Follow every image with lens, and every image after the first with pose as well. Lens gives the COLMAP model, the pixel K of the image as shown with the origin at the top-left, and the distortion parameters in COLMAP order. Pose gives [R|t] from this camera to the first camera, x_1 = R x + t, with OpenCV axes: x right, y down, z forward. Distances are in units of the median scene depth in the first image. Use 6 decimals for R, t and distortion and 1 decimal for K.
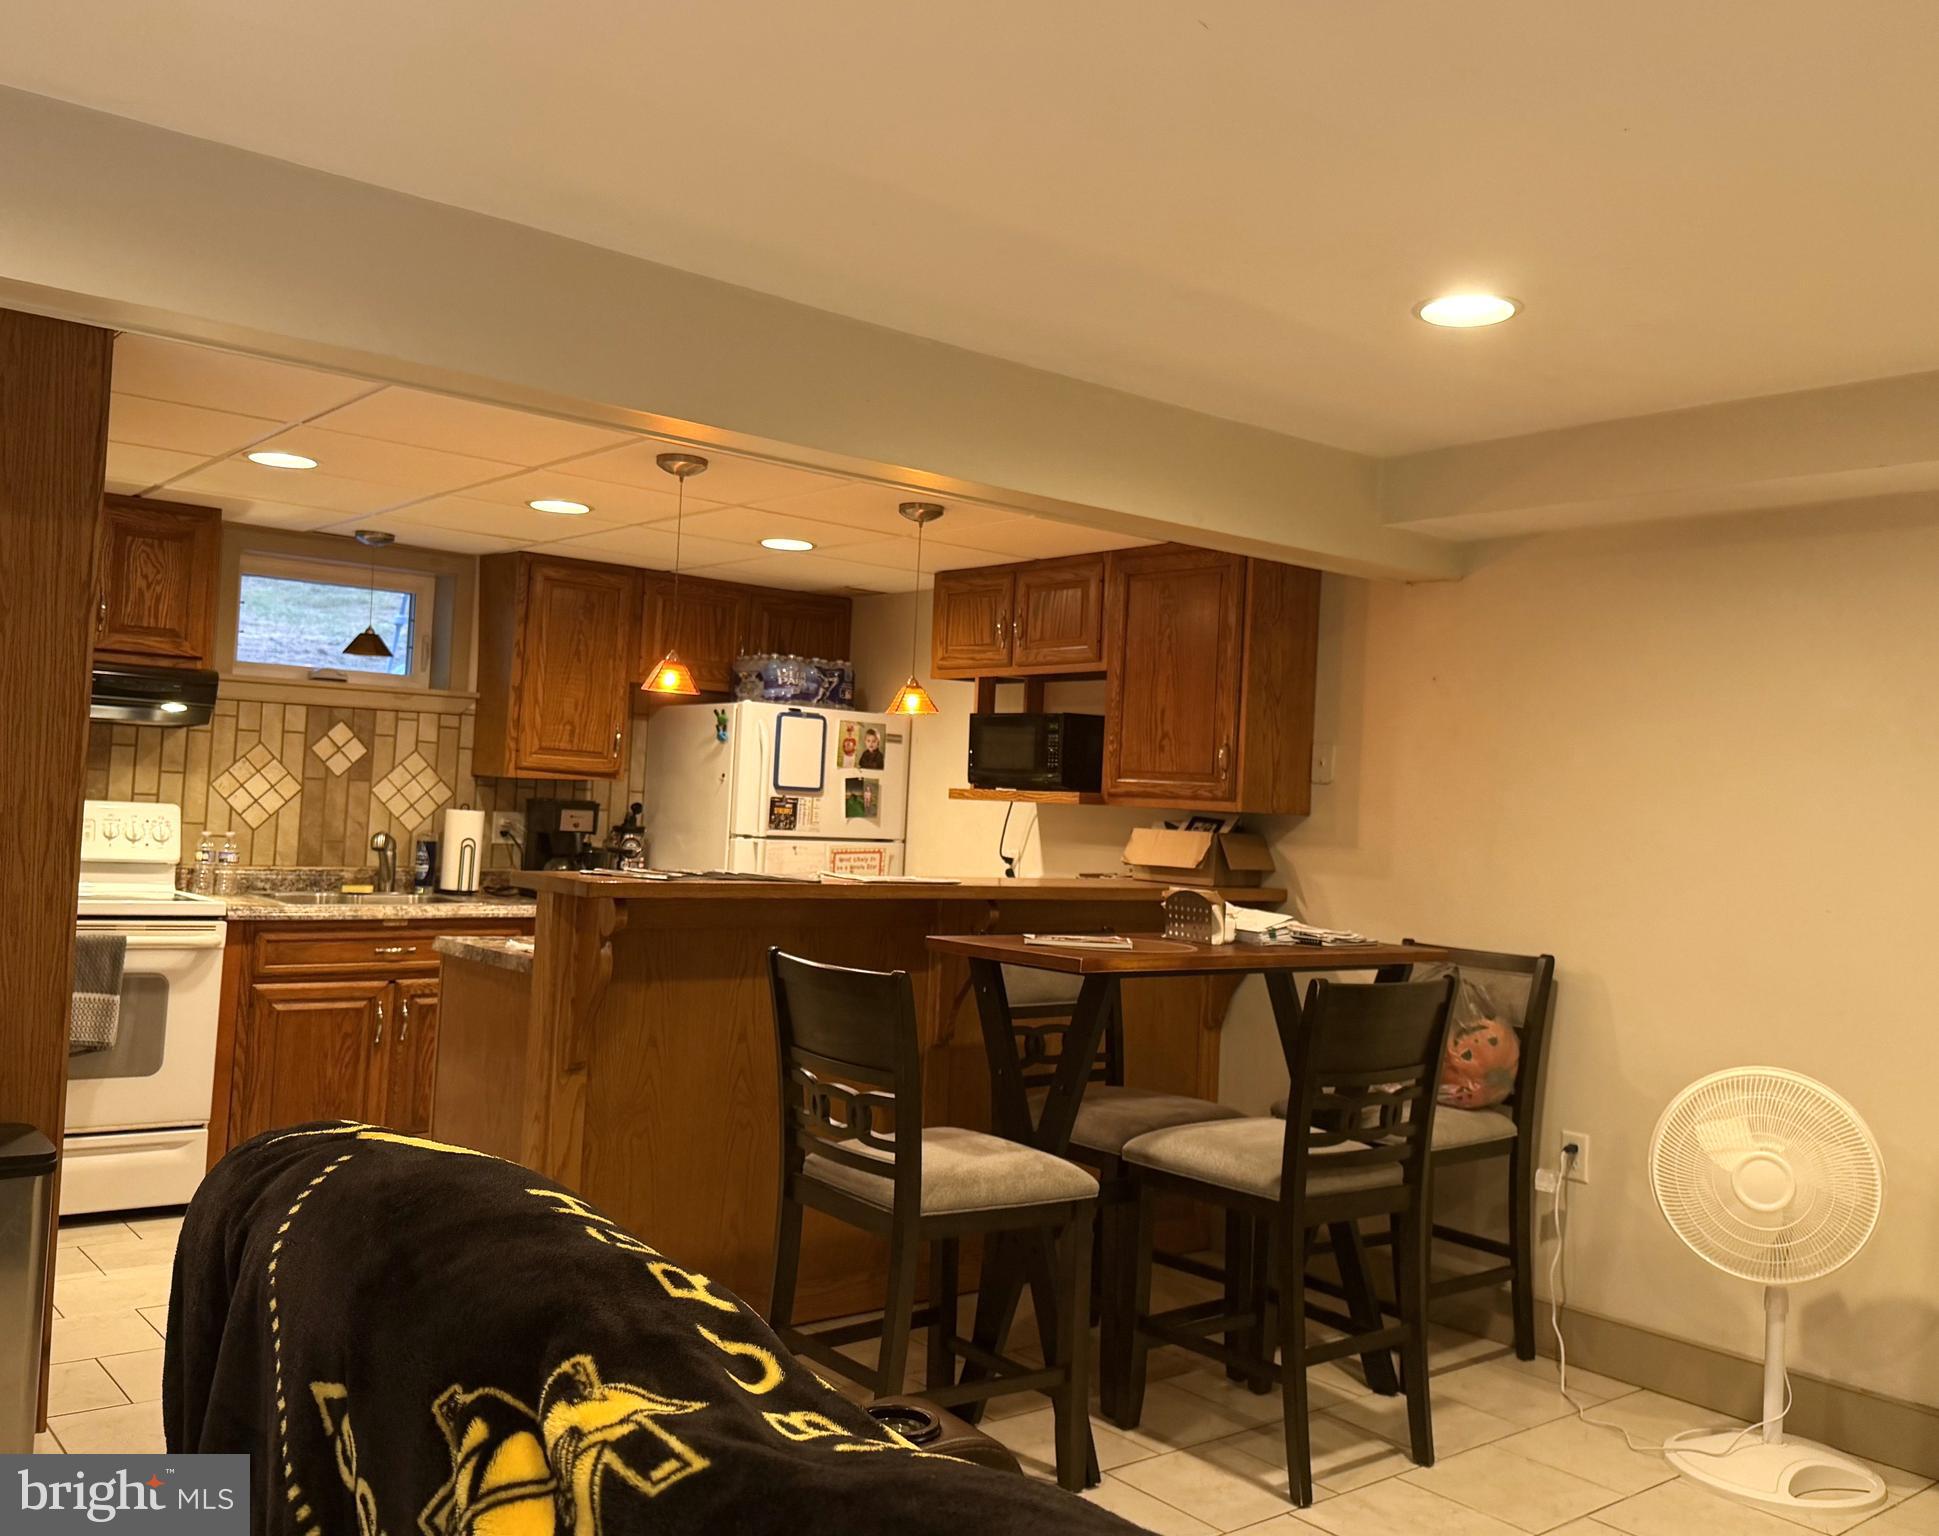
lens RADIAL K [[1674.7, 0, 969.5], [0, 1674.7, 768.0], [0, 0, 1]] dist [0.175012, -0.369436]
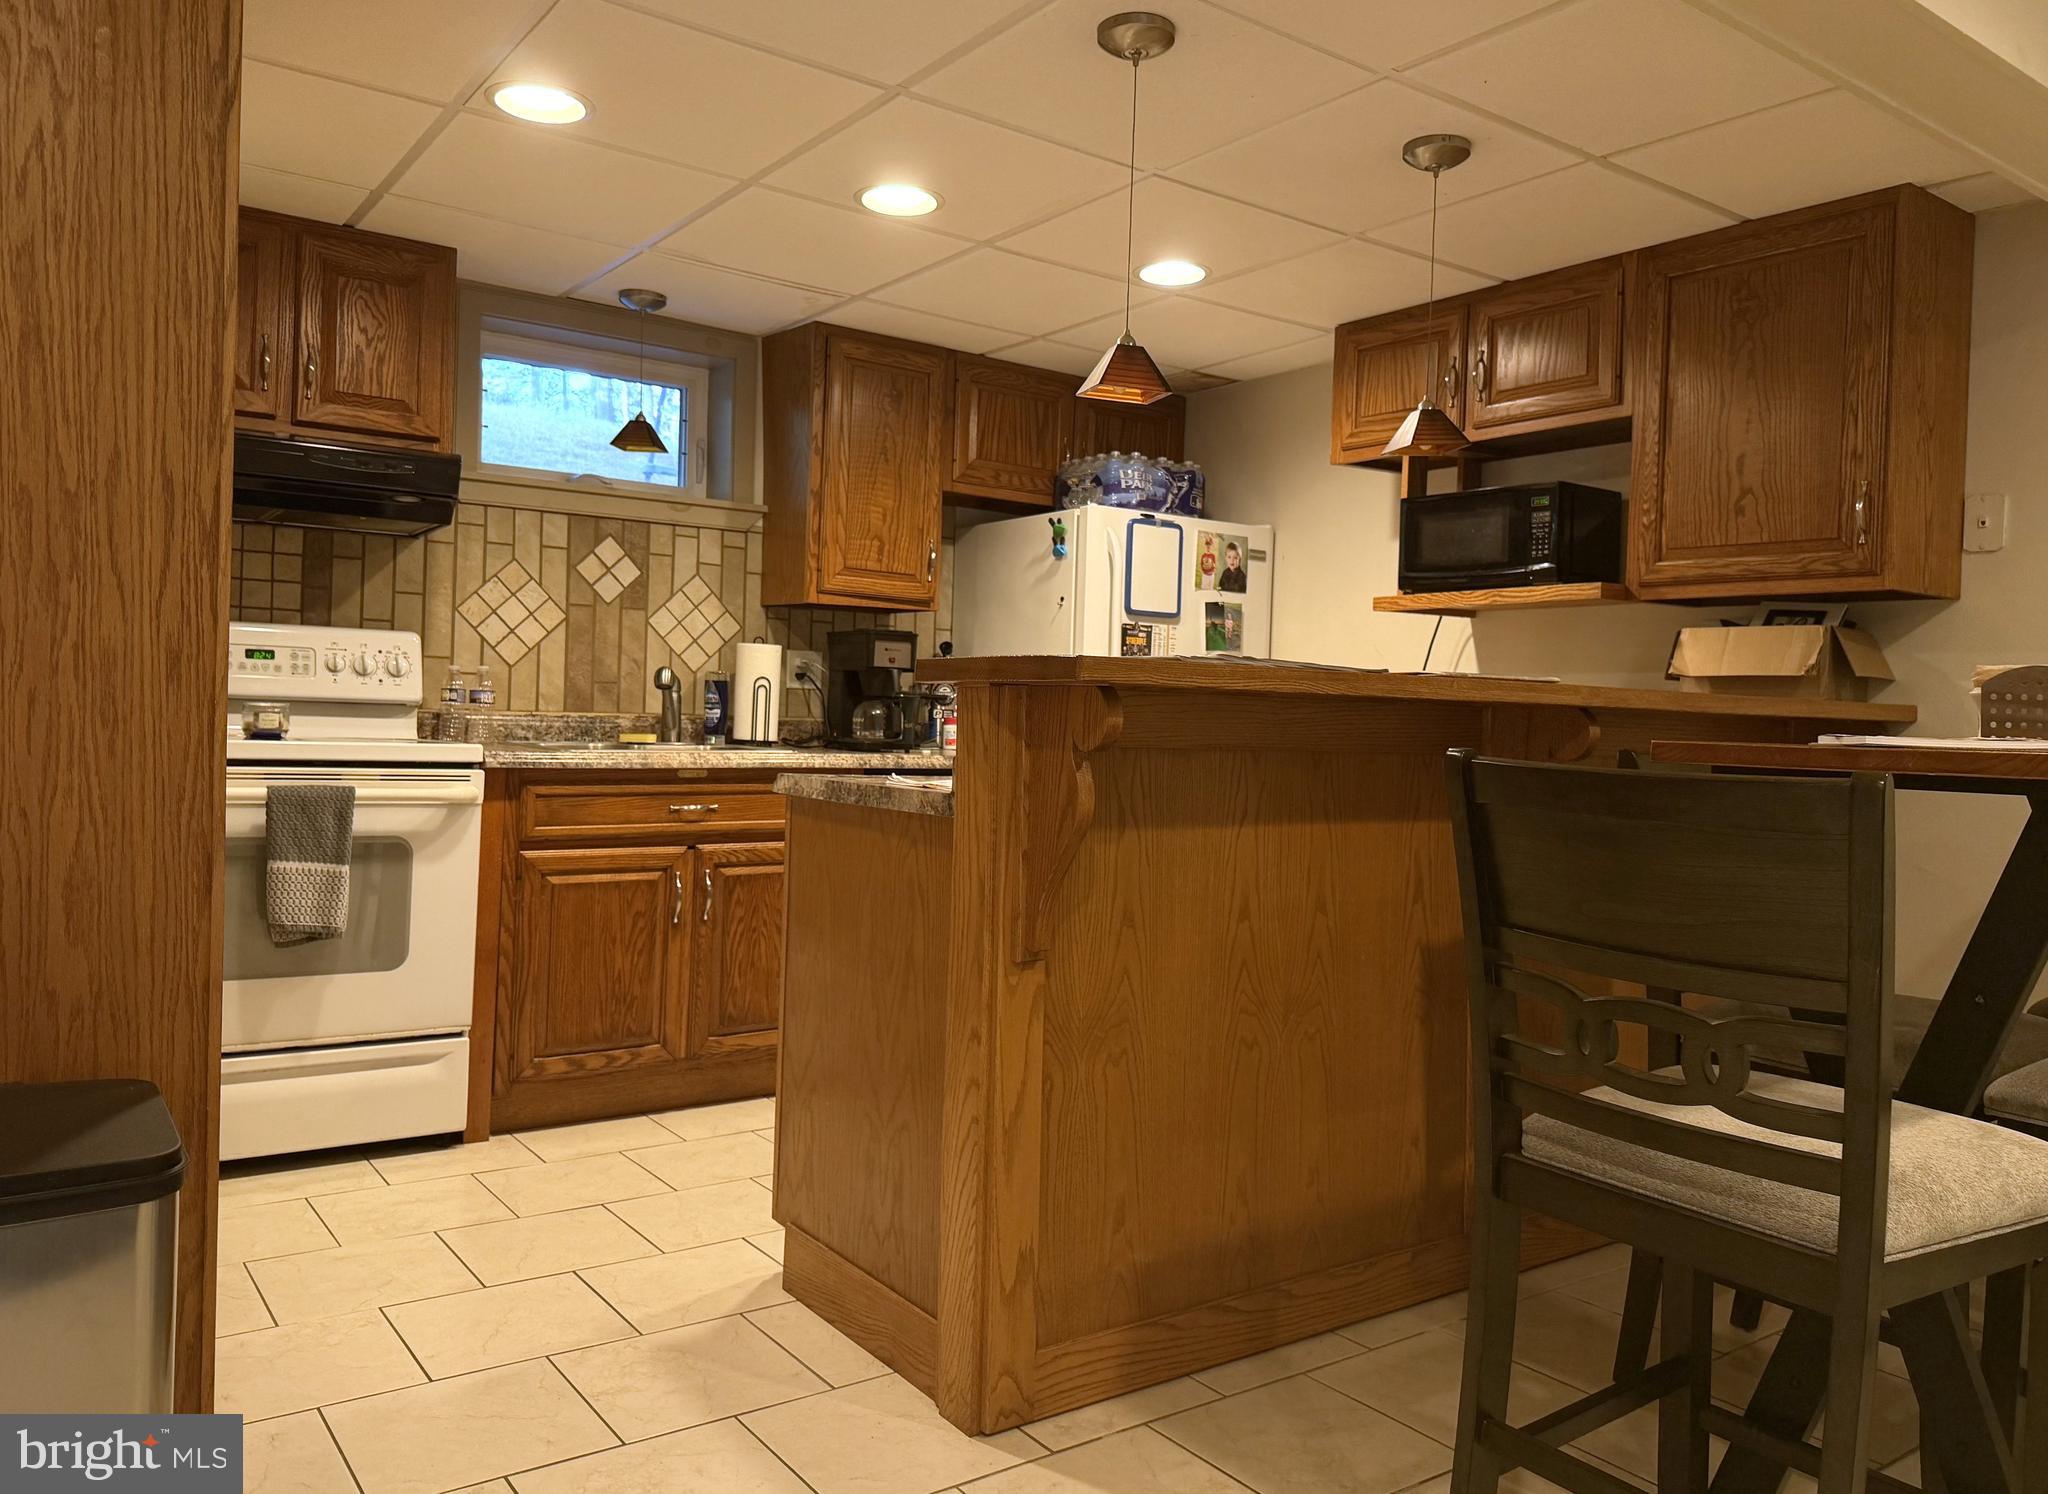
lens RADIAL K [[1499.5, 0, 1024.0], [0, 1499.5, 747.0], [0, 0, 1]] dist [0.201865, -0.397373]
pose [[0.997982, -0.015299, -0.061628, -0.126859], [0.018079, 0.998833, 0.044795, 0.045335], [0.060870, -0.045818, 0.997094, 0.278234]]
